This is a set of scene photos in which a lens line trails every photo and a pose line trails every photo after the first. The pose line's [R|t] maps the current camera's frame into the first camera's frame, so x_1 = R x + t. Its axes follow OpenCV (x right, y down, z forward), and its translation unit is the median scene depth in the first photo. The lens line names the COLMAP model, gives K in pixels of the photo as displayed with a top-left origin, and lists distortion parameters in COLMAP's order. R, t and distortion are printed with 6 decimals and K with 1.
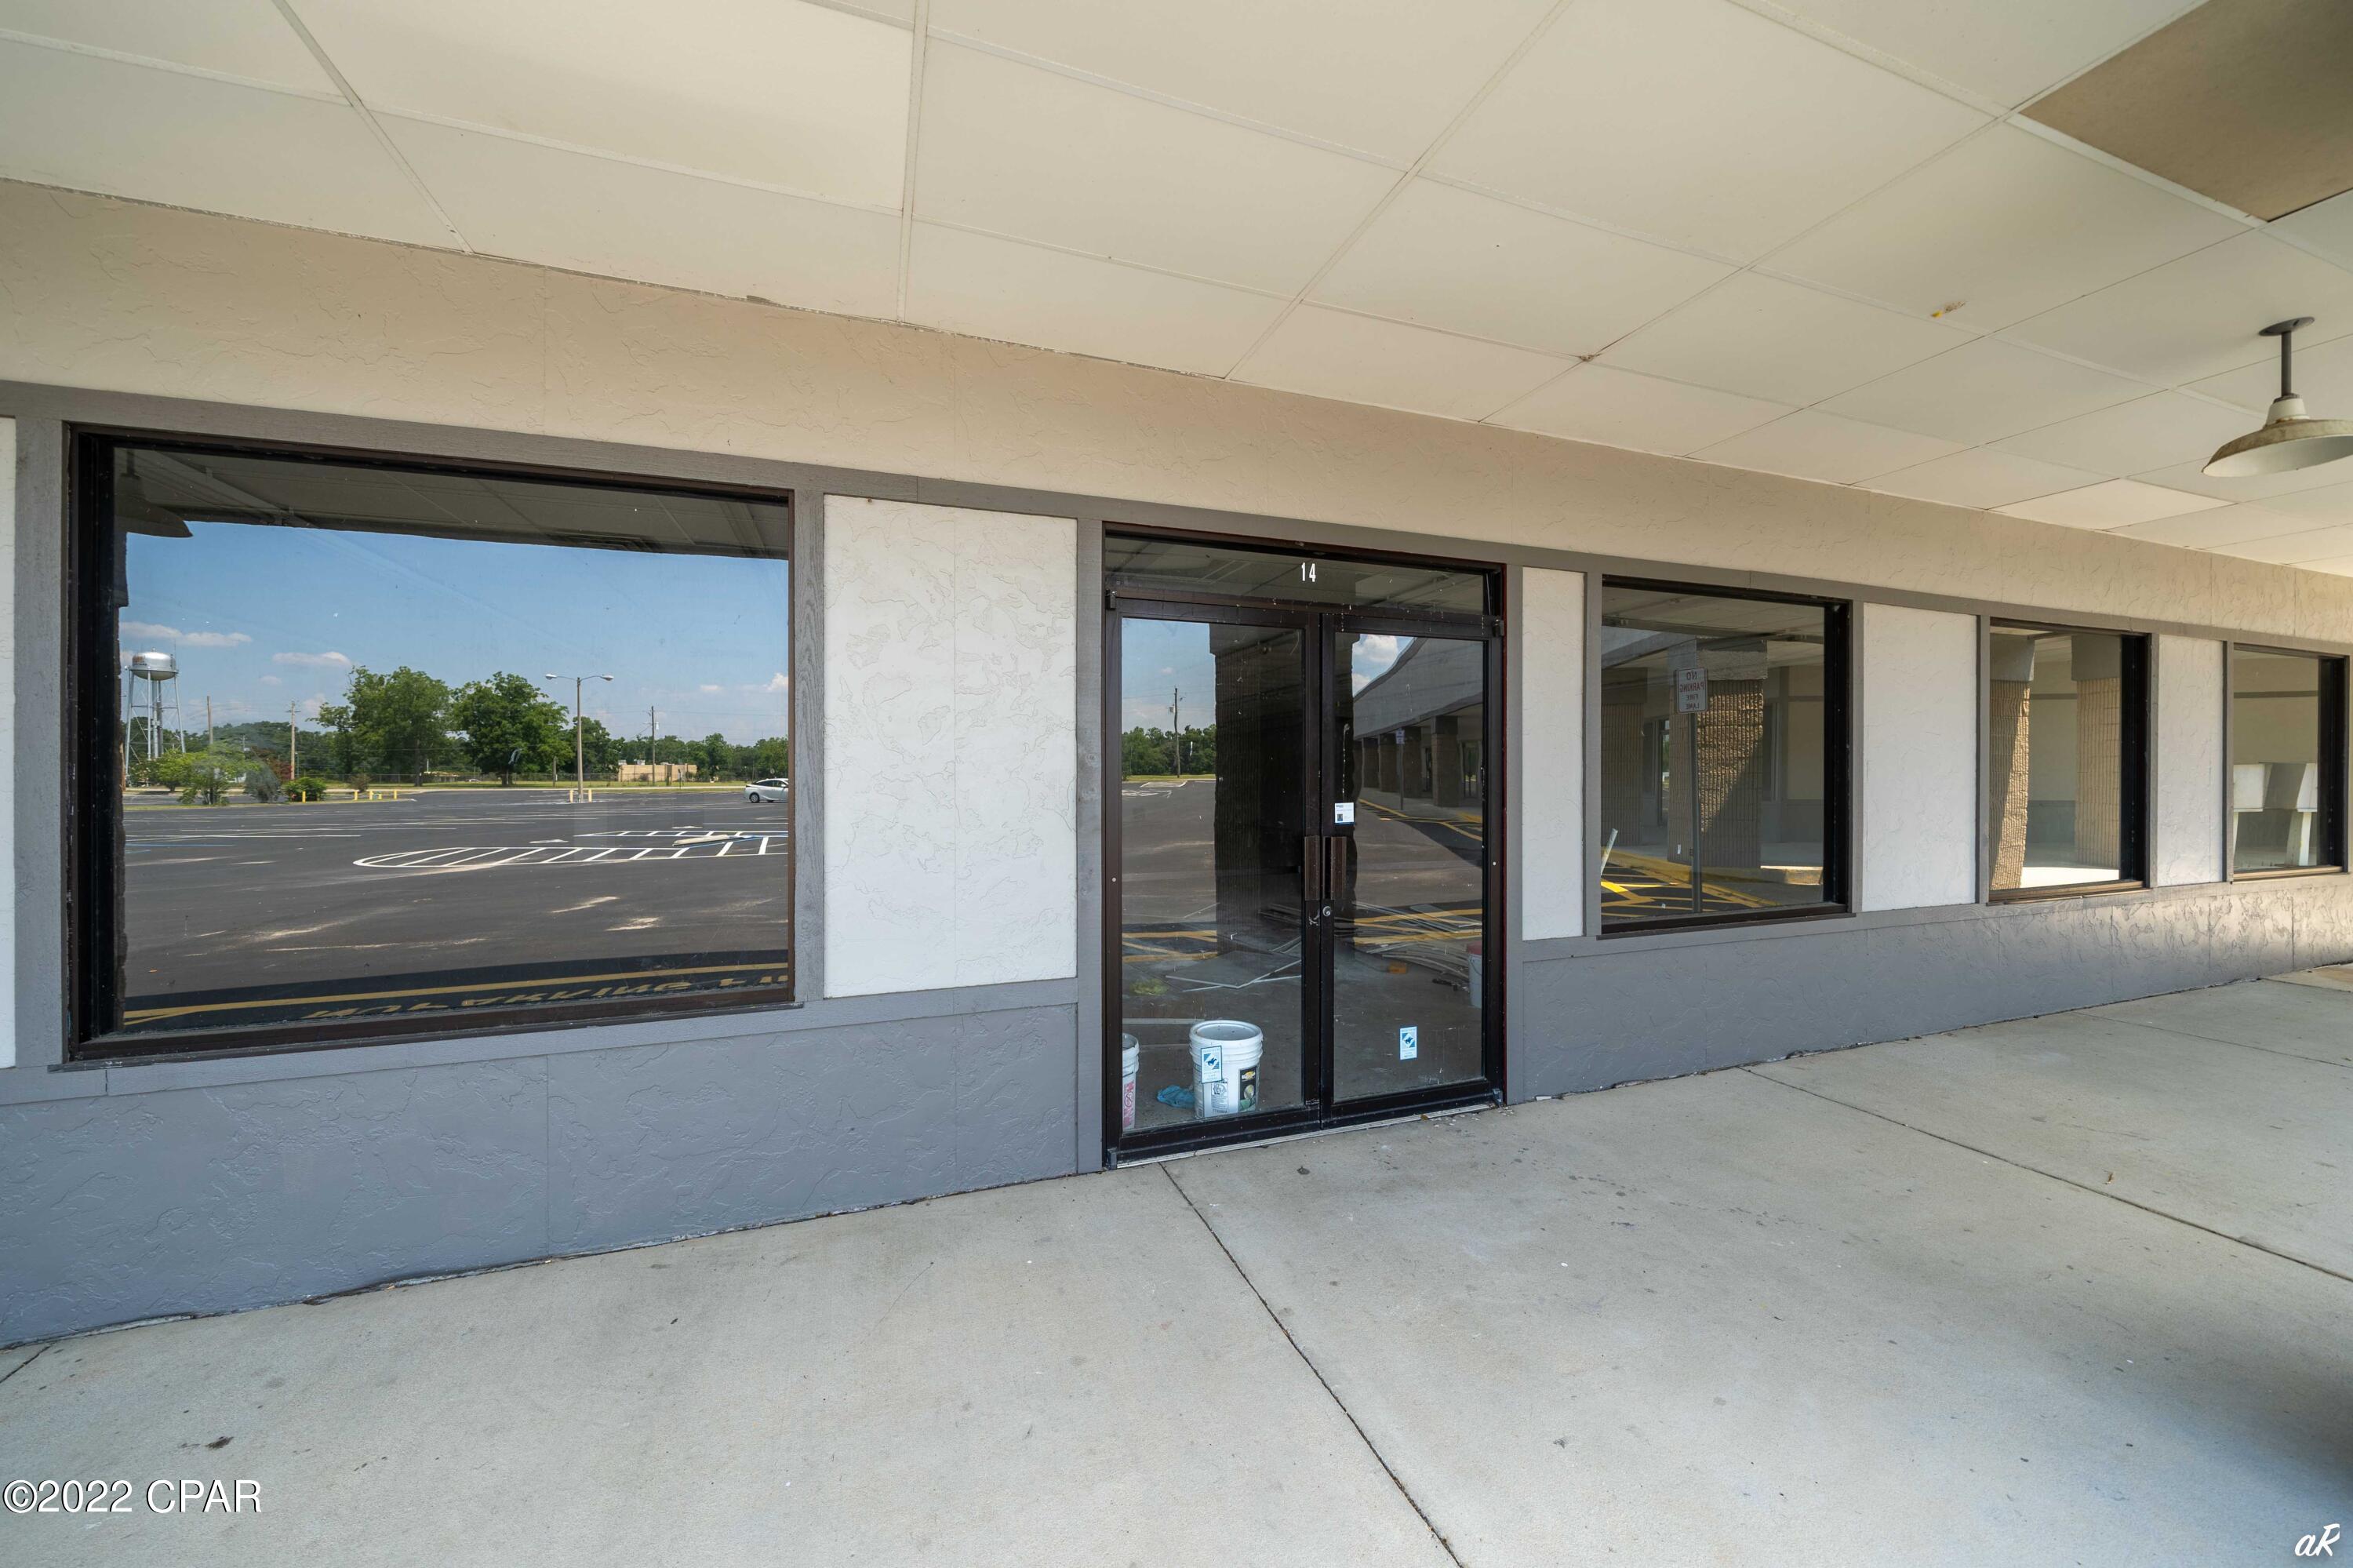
lens RADIAL K [[832.8, 0, 1169.6], [0, 832.8, 786.6], [0, 0, 1]] dist [-0.002796, -0.000290]
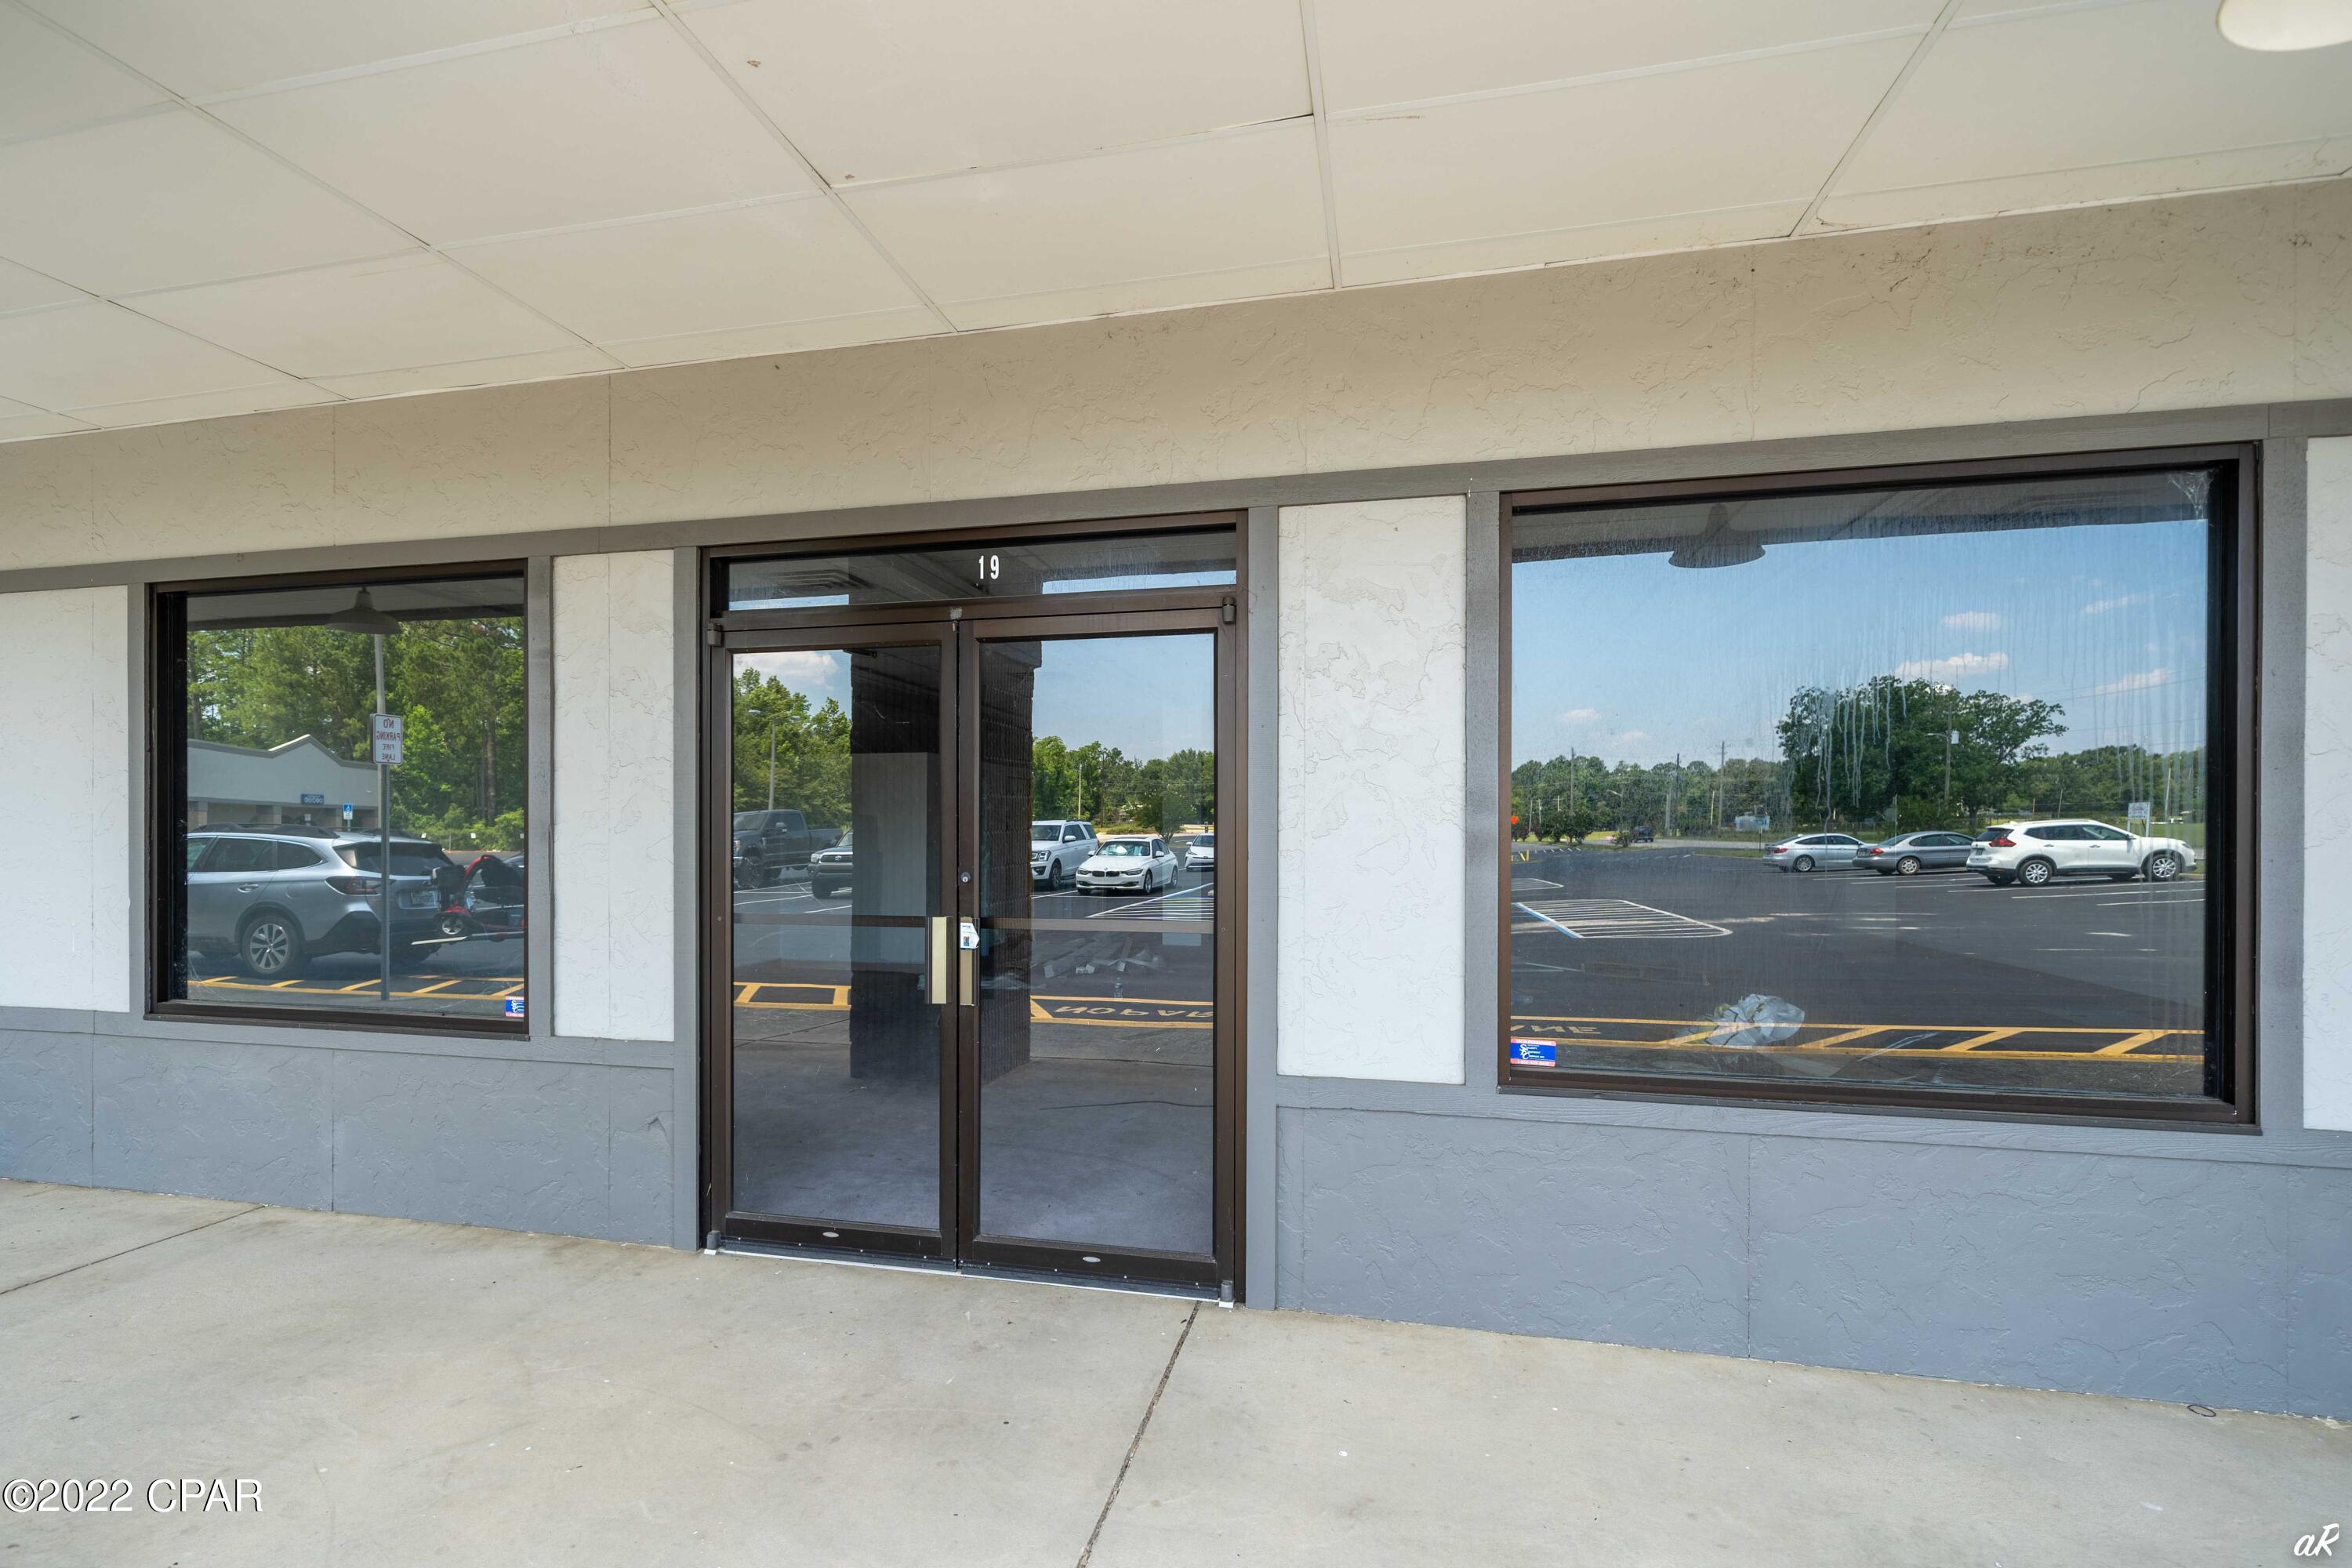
lens RADIAL K [[1012.3, 0, 1180.7], [0, 1012.3, 908.3], [0, 0, 1]] dist [0.004793, 0.000357]
pose [[0.850727, 0.040131, -0.524073, 0.820738], [-0.008359, 0.997988, 0.062851, -0.000929], [0.525541, -0.049088, 0.849351, 0.276842]]
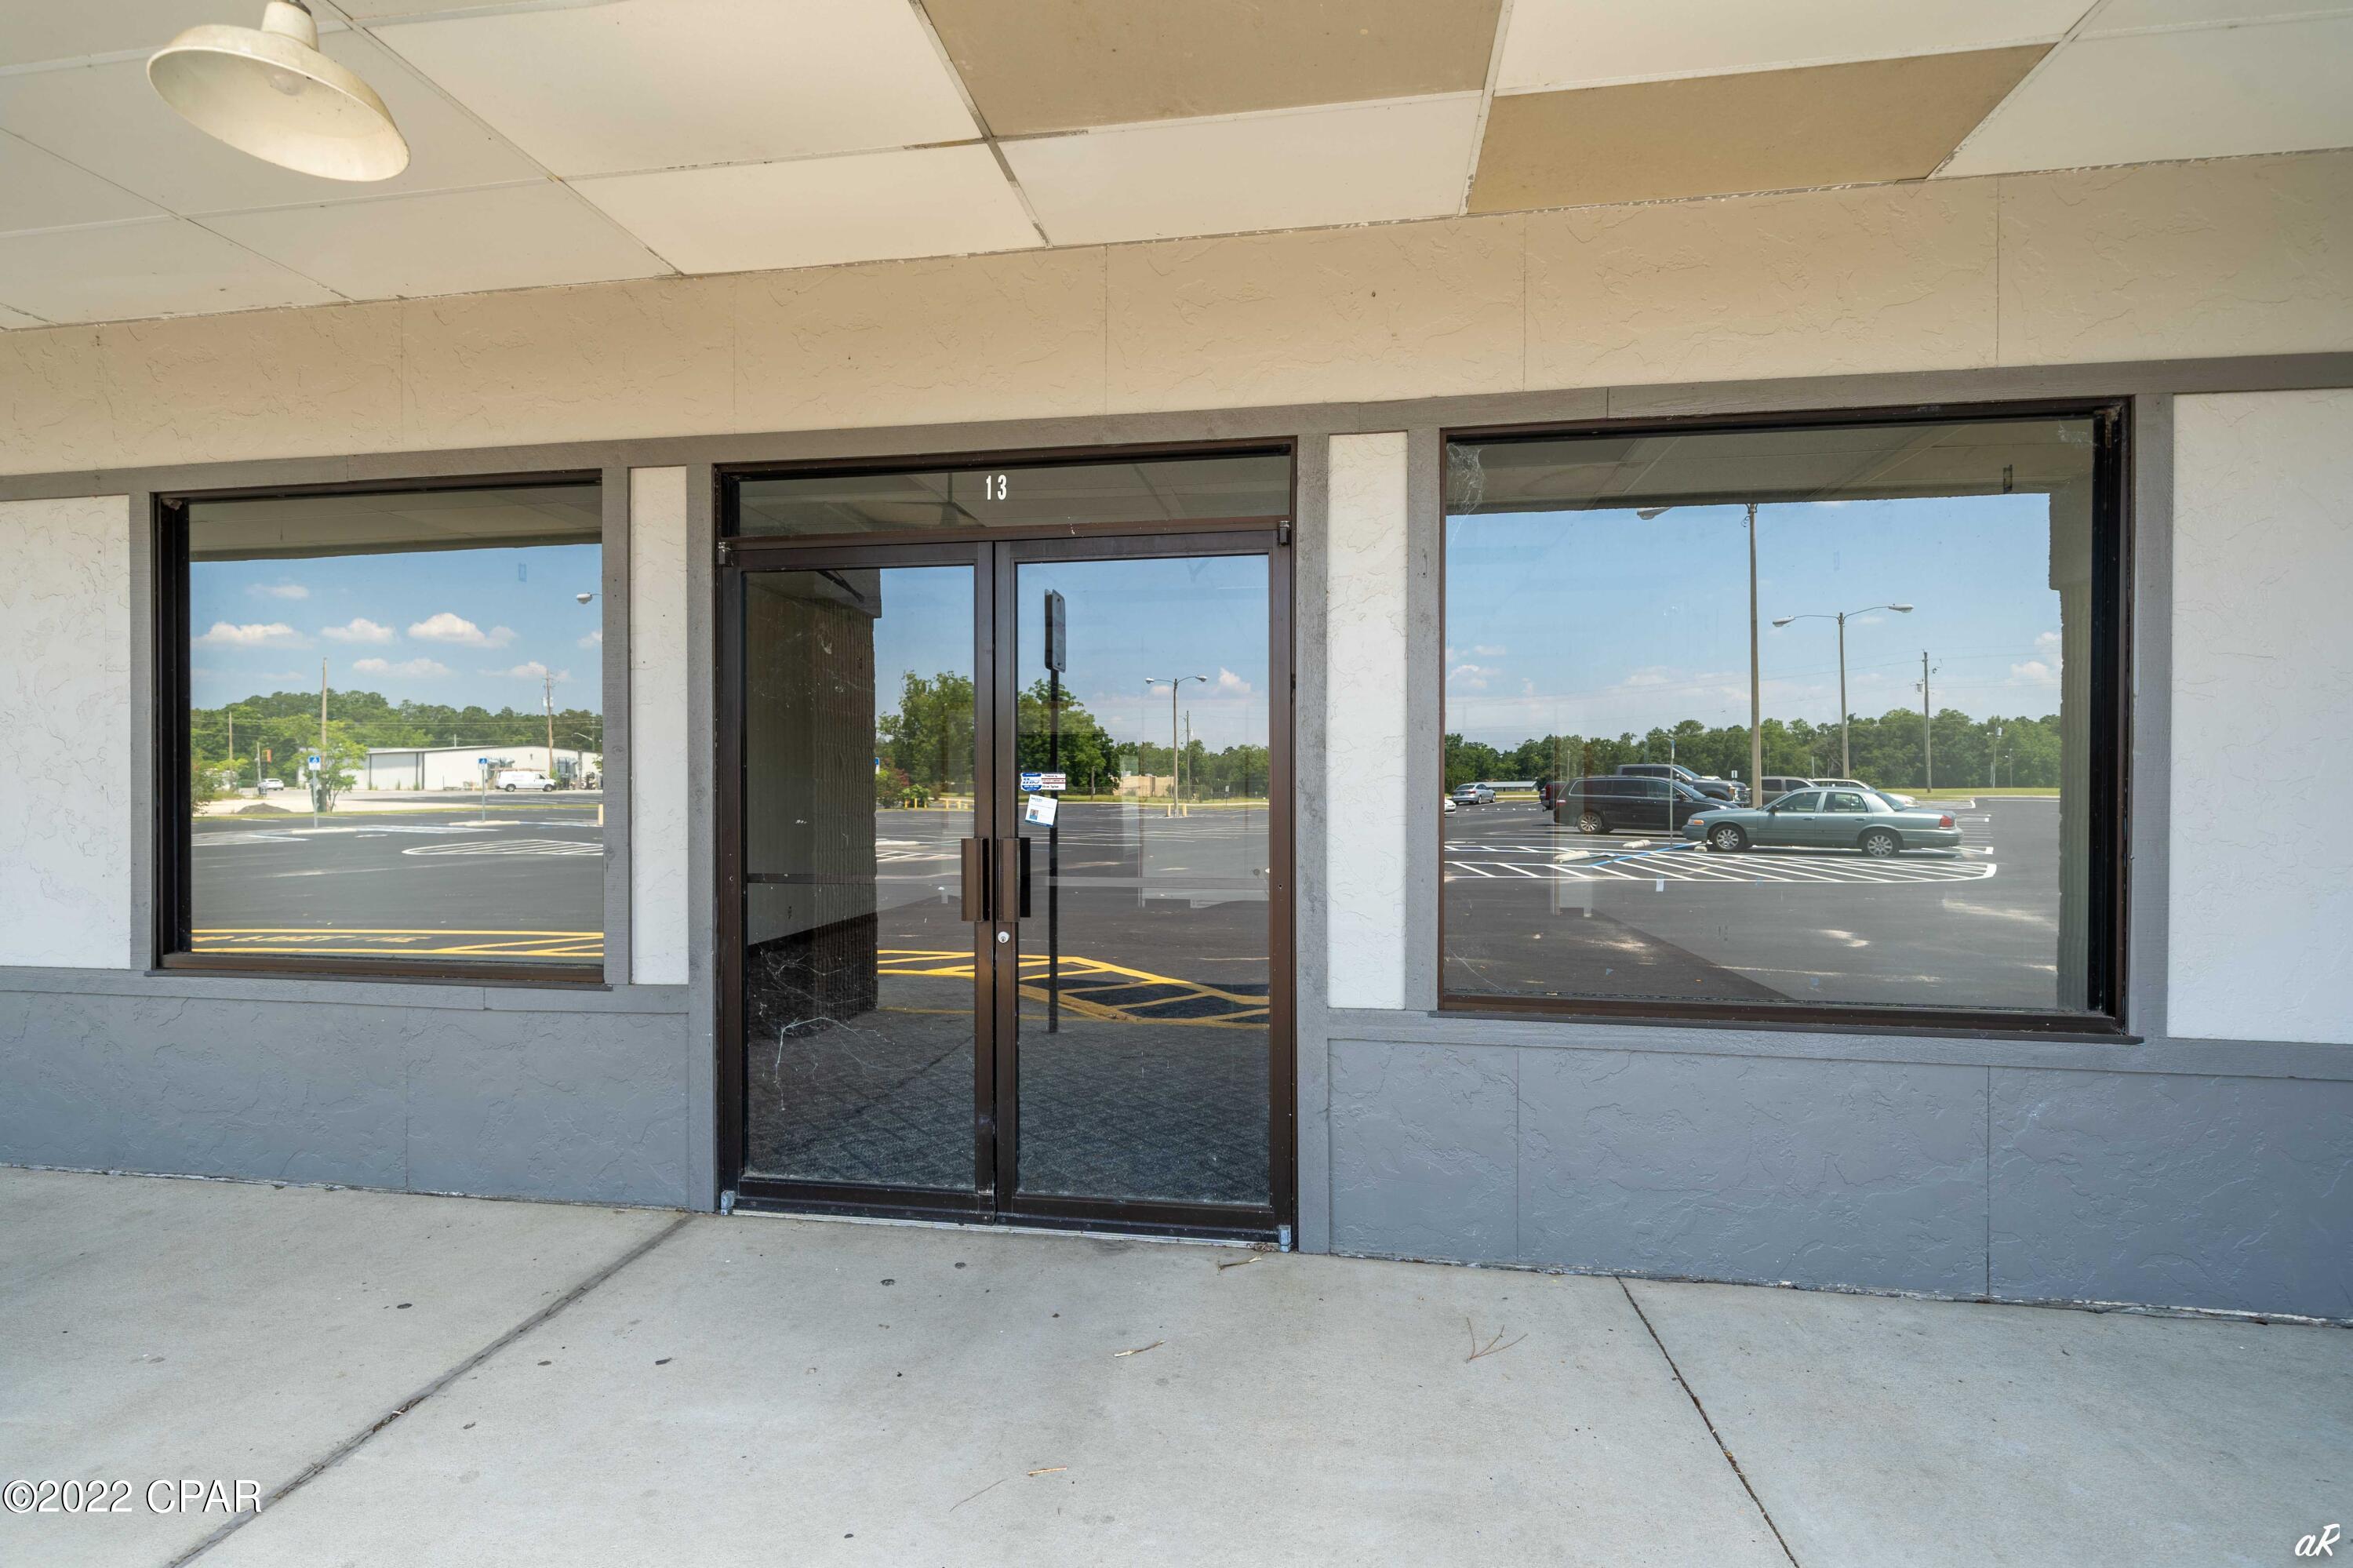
lens RADIAL K [[1023.9, 0, 1179.2], [0, 1023.9, 789.6], [0, 0, 1]] dist [-0.001479, -0.000752]
pose [[0.885485, 0.010723, -0.464543, 0.721854], [-0.003413, 0.999857, 0.016573, -0.000625], [0.464655, -0.013090, 0.885395, 0.242297]]
